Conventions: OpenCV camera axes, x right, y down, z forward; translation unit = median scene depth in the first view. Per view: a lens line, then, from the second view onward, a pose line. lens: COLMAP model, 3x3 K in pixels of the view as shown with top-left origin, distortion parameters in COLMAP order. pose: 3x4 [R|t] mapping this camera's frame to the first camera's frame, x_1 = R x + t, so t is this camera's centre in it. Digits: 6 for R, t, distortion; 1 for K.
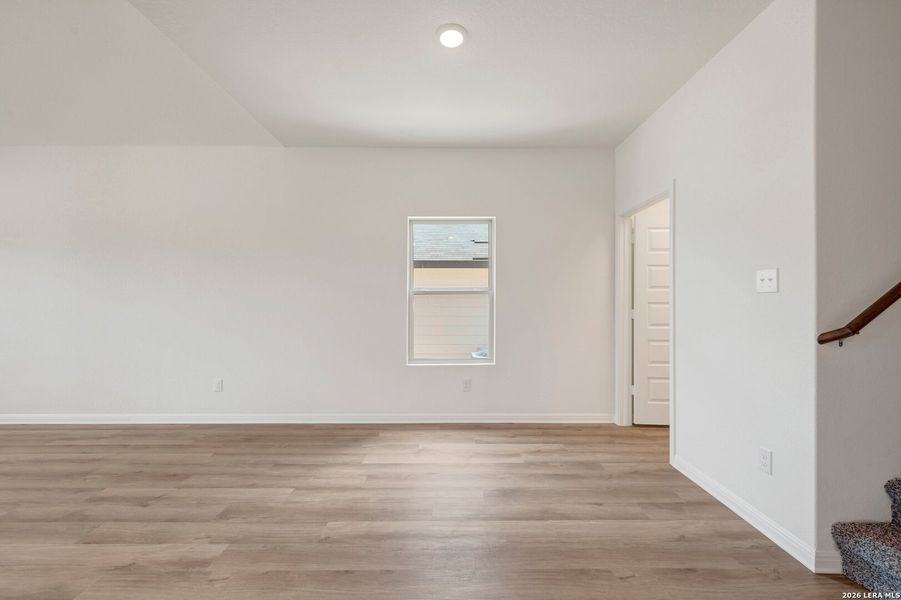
lens RADIAL K [[355.7, 0, 448.0], [0, 355.7, 300.8], [0, 0, 1]] dist [-0.001515, 0.000804]
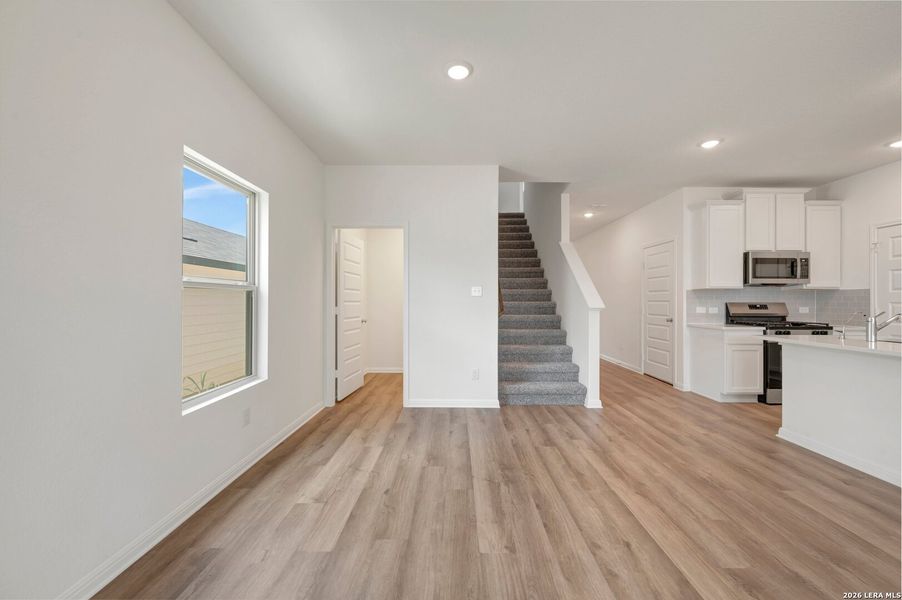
lens RADIAL K [[356.1, 0, 452.1], [0, 356.1, 299.8], [0, 0, 1]] dist [-0.001515, 0.000804]
pose [[0.008217, 0.003872, 0.999959, -0.974772], [-0.006281, 0.999973, -0.003820, 0.004240], [-0.999947, -0.006249, 0.008241, 0.857982]]
